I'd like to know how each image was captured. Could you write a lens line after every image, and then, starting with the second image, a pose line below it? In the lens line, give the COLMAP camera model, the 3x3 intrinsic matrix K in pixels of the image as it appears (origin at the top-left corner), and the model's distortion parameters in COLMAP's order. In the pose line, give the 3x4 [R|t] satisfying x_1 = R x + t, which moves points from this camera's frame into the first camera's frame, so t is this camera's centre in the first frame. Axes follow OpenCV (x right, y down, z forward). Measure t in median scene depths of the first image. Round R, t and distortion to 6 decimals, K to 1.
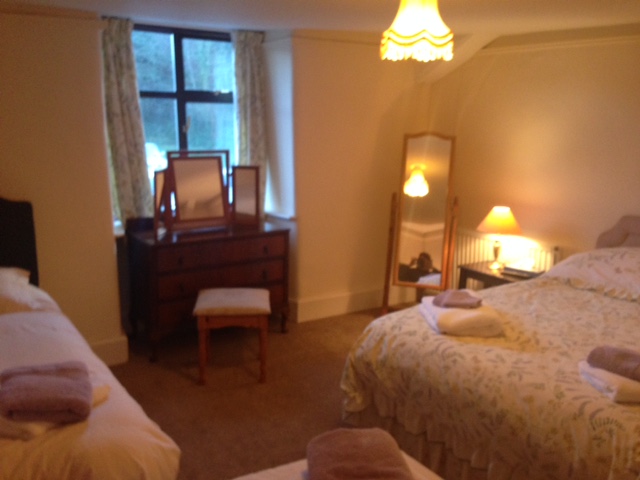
lens RADIAL K [[588.3, 0, 320.0], [0, 588.3, 240.0], [0, 0, 1]] dist [0.046538, 0.000202]
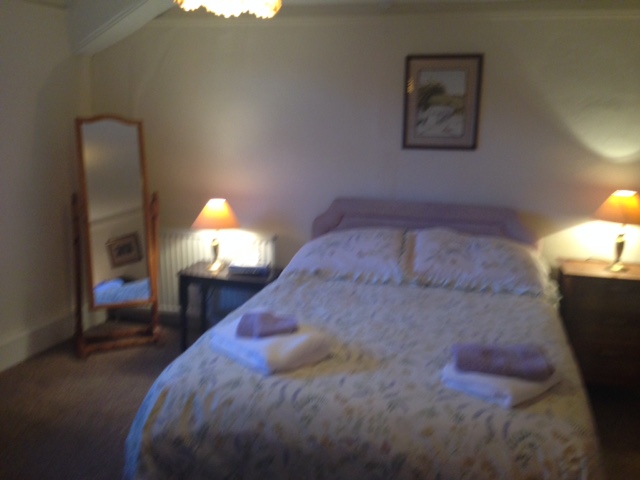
lens RADIAL K [[588.3, 0, 320.0], [0, 588.3, 240.0], [0, 0, 1]] dist [0.046538, 0.000202]
pose [[0.787345, -0.135724, 0.601388, -0.190148], [0.120048, 0.990546, 0.066382, -0.061295], [-0.604712, 0.019930, 0.796195, 0.335139]]
